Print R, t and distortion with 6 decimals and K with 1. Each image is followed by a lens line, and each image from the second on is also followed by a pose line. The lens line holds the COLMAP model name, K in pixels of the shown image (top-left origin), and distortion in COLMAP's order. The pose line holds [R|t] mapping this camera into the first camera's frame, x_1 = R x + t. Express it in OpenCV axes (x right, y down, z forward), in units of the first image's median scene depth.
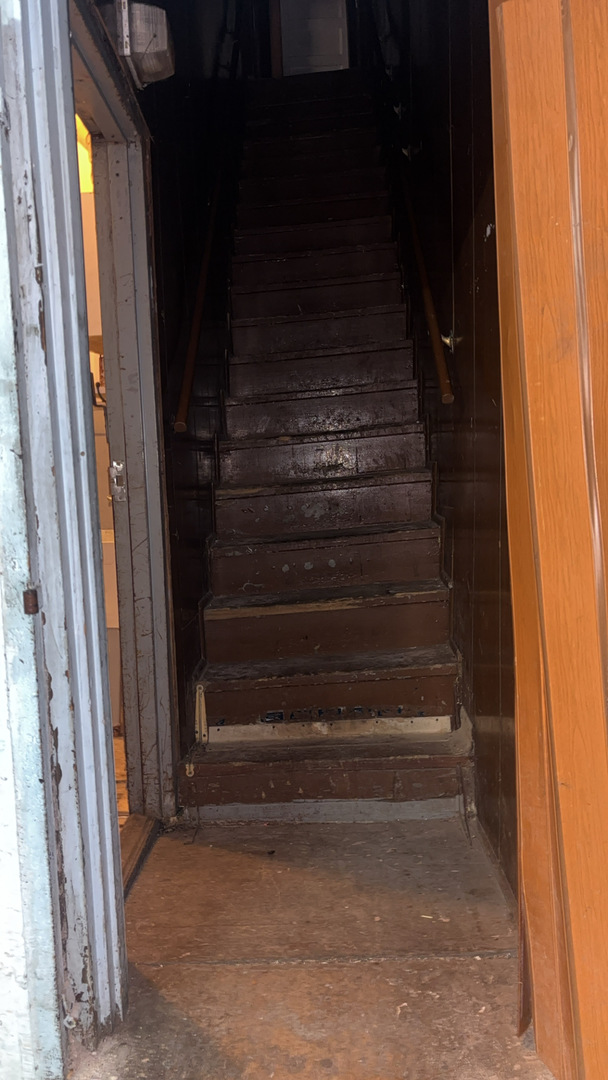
lens RADIAL K [[850.8, 0, 309.6], [0, 850.8, 541.5], [0, 0, 1]] dist [0.070234, -0.077874]
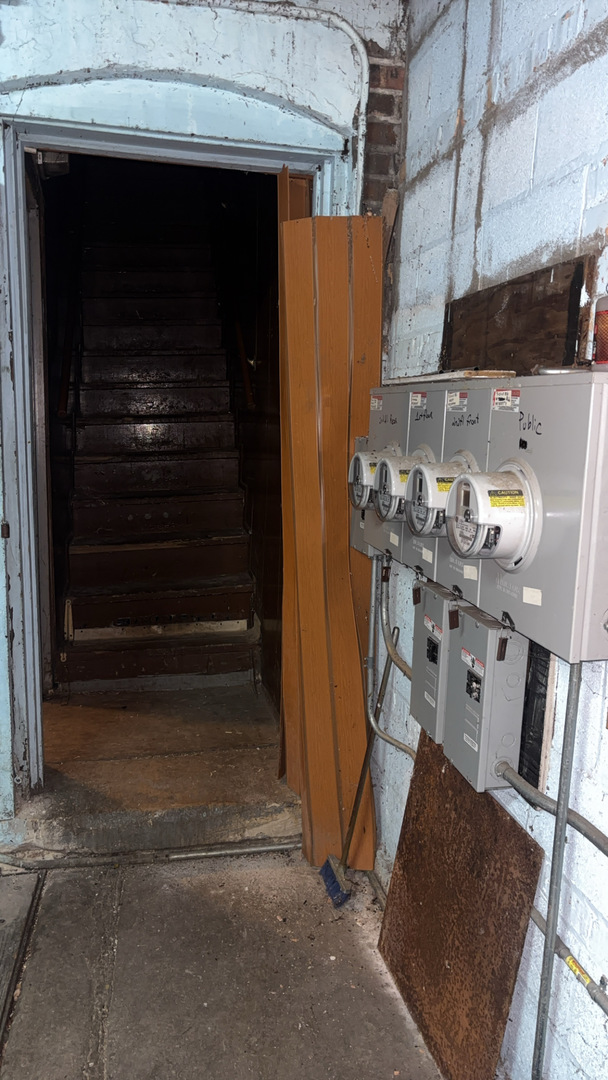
lens RADIAL K [[850.8, 0, 309.6], [0, 850.8, 541.5], [0, 0, 1]] dist [0.070234, -0.077874]
pose [[0.972828, 0.020213, 0.230646, -0.073932], [-0.032181, 0.998317, 0.048247, -0.006083], [-0.229282, -0.054359, 0.971841, -0.459284]]
